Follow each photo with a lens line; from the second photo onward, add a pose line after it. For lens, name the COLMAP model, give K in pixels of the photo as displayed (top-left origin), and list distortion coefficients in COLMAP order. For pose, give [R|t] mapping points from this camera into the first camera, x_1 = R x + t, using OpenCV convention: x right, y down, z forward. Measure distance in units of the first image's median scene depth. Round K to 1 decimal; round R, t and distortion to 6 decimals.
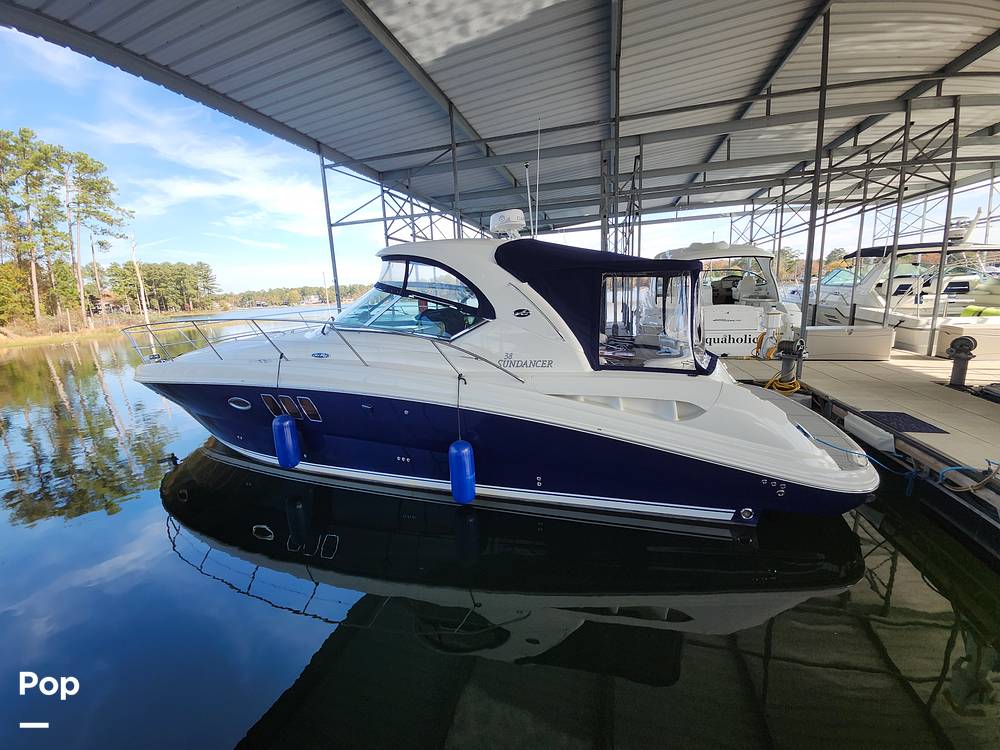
lens RADIAL K [[394.7, 0, 496.5], [0, 394.7, 373.2], [0, 0, 1]] dist [-0.000718, -0.011697]
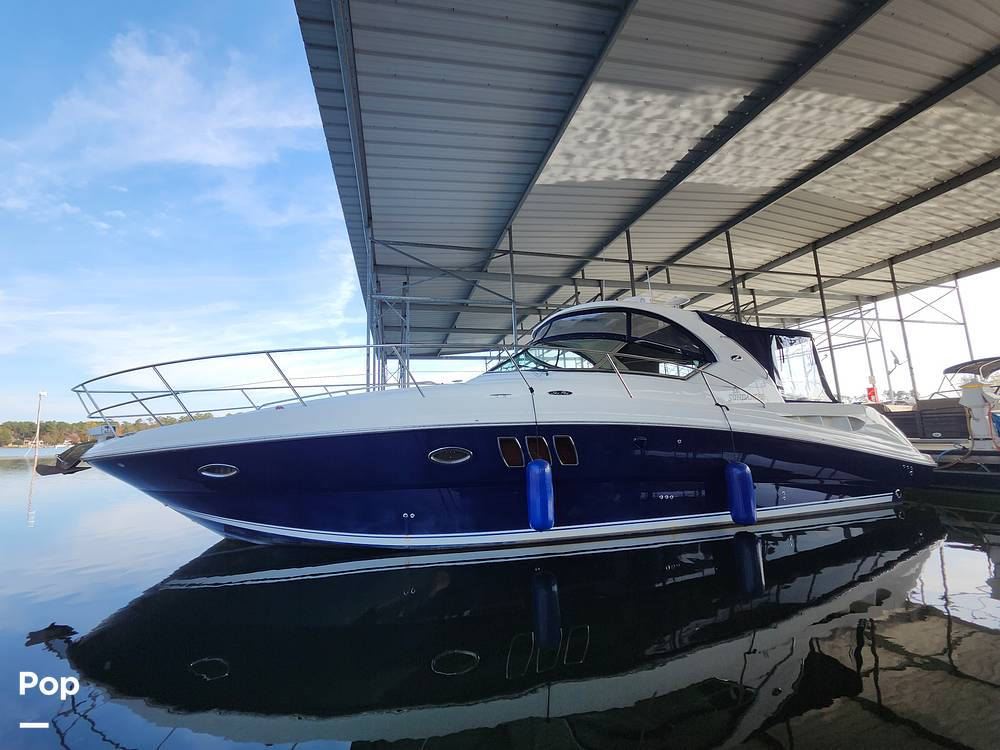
lens RADIAL K [[402.3, 0, 492.8], [0, 402.3, 372.8], [0, 0, 1]] dist [-0.017864, -0.000516]
pose [[0.864030, 0.088183, 0.495657, -0.839978], [0.096352, 0.937375, -0.334731, 0.166856], [-0.494134, 0.336975, 0.801423, 0.250458]]
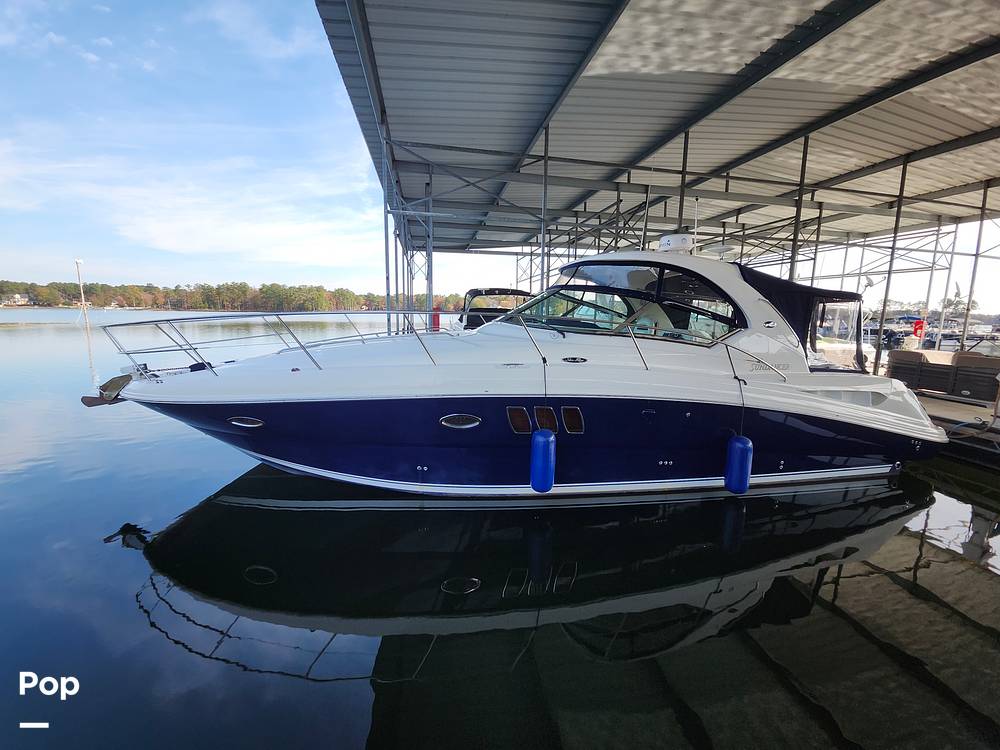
lens RADIAL K [[403.0, 0, 505.6], [0, 403.0, 377.4], [0, 0, 1]] dist [-0.017890, -0.001070]
pose [[0.882998, -0.008249, 0.469304, -0.816397], [0.030722, 0.998717, -0.040250, 0.021976], [-0.468370, 0.049959, 0.882119, 0.210831]]
